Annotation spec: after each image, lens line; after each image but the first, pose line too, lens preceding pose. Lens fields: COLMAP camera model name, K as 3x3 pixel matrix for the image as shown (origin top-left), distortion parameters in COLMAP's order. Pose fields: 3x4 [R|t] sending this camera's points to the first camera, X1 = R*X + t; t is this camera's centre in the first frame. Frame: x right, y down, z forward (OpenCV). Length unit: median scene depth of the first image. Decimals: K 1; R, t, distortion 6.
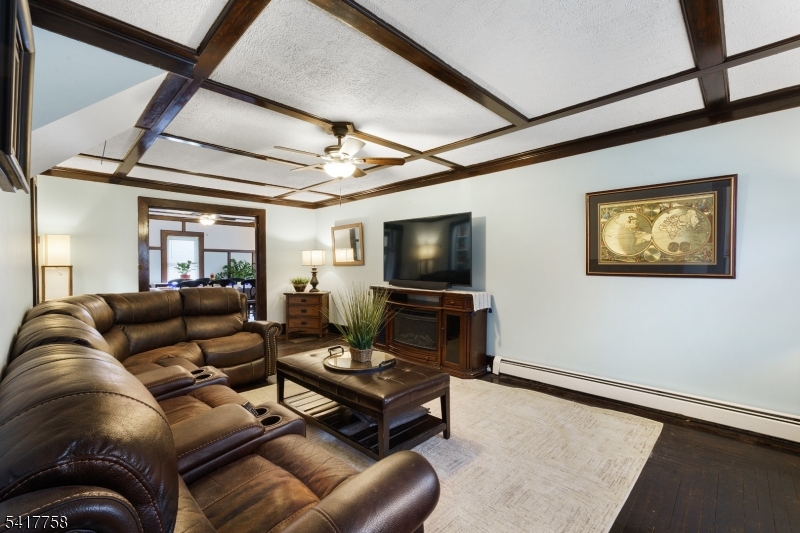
lens RADIAL K [[348.4, 0, 400.0], [0, 348.4, 266.5], [0, 0, 1]] dist [-0.000826, -0.000072]
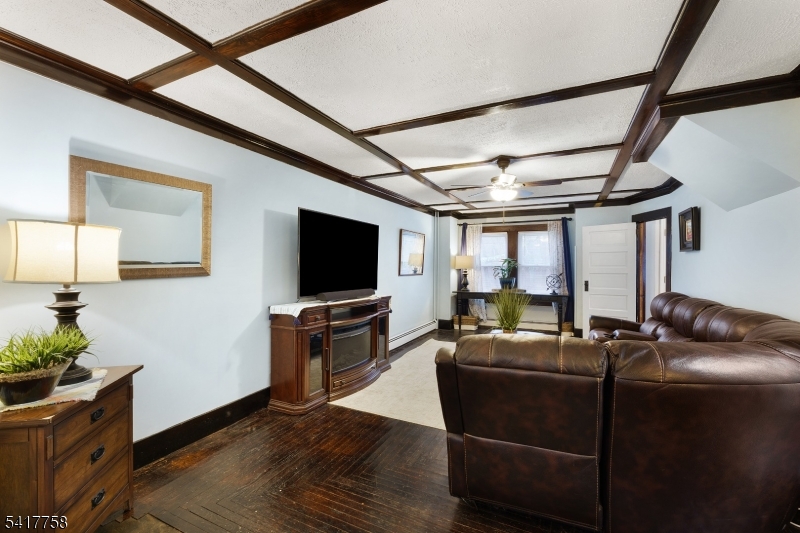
lens RADIAL K [[348.4, 0, 400.0], [0, 348.4, 266.5], [0, 0, 1]] dist [-0.000826, -0.000072]
pose [[-0.315281, -0.001548, 0.948997, -0.590394], [0.000830, 0.999998, 0.001907, -0.011360], [-0.948998, 0.001389, -0.315279, 1.014881]]
